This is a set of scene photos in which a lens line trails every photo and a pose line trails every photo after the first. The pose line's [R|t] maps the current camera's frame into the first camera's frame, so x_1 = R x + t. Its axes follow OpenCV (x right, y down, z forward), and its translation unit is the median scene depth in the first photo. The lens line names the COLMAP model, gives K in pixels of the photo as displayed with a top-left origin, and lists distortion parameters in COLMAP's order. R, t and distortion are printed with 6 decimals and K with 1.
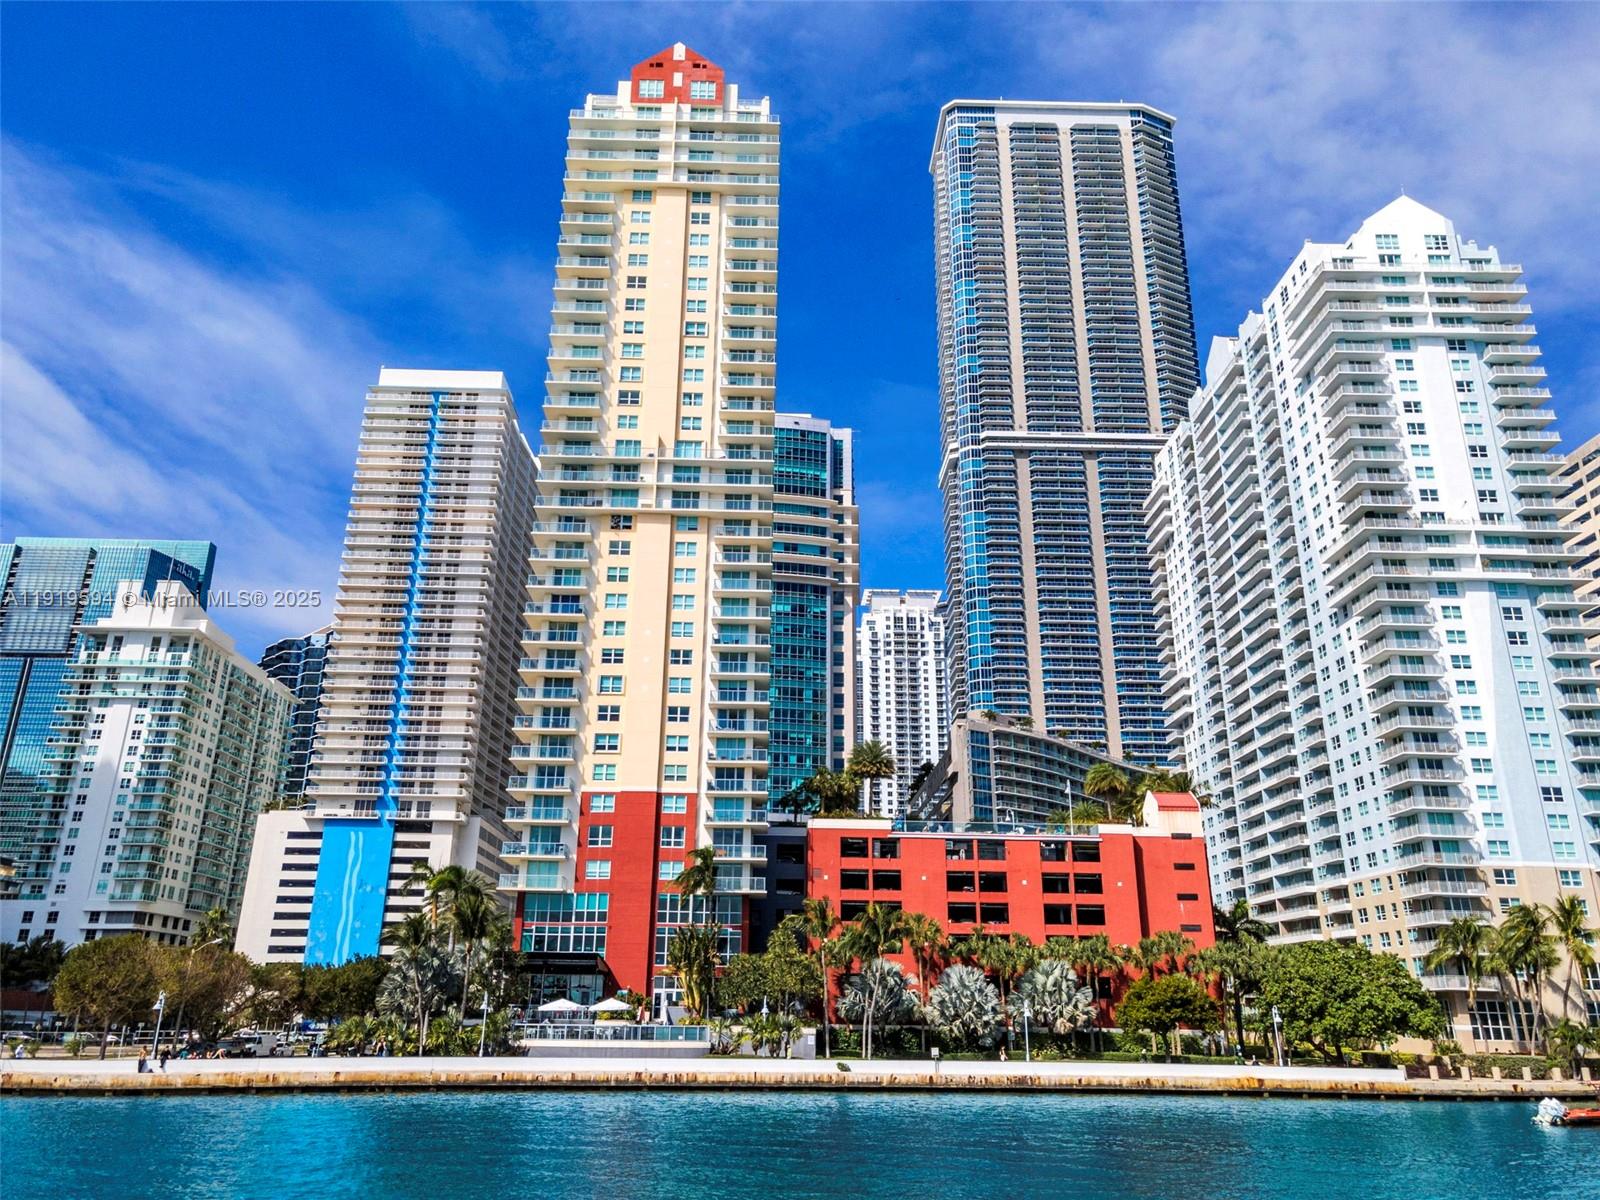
lens RADIAL K [[1162.2, 0, 796.9], [0, 1162.2, 600.4], [0, 0, 1]] dist [0.002325, 0.000110]
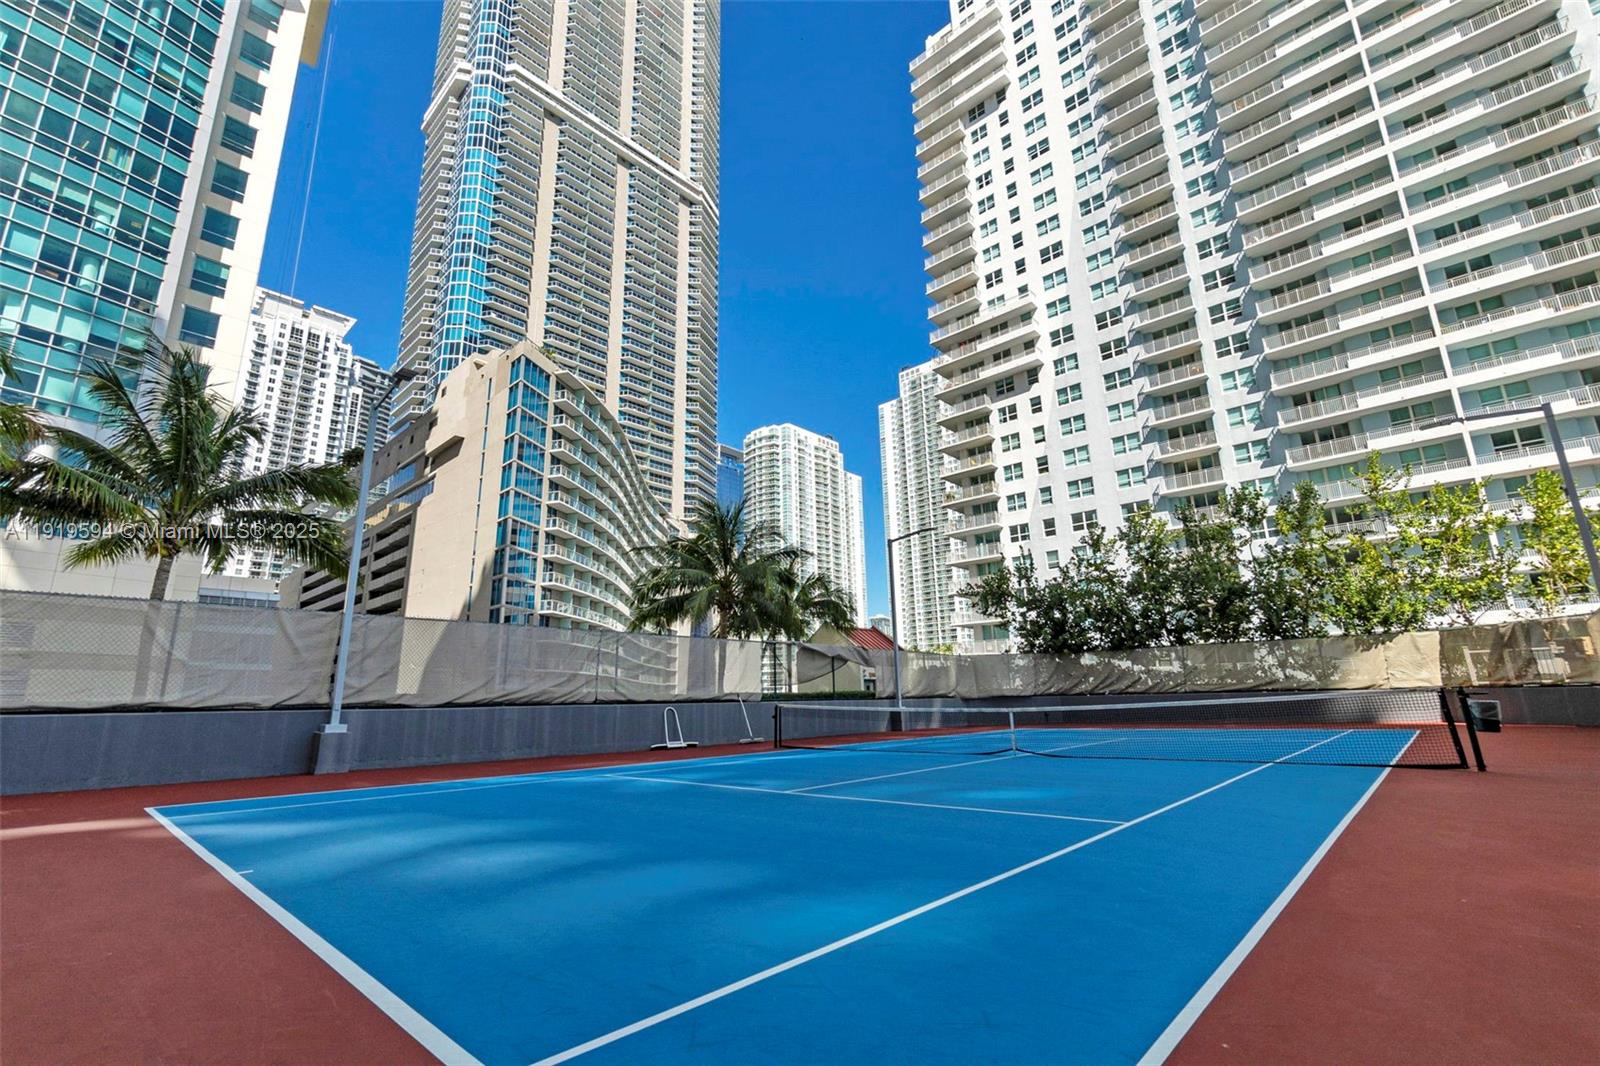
lens RADIAL K [[684.7, 0, 791.9], [0, 684.7, 532.4], [0, 0, 1]] dist [0.001251, -0.000362]
pose [[0.708124, 0.143114, 0.691432, 0.012984], [-0.216785, 0.976015, 0.020001, 0.077163], [-0.671986, -0.164055, 0.722164, 0.326002]]
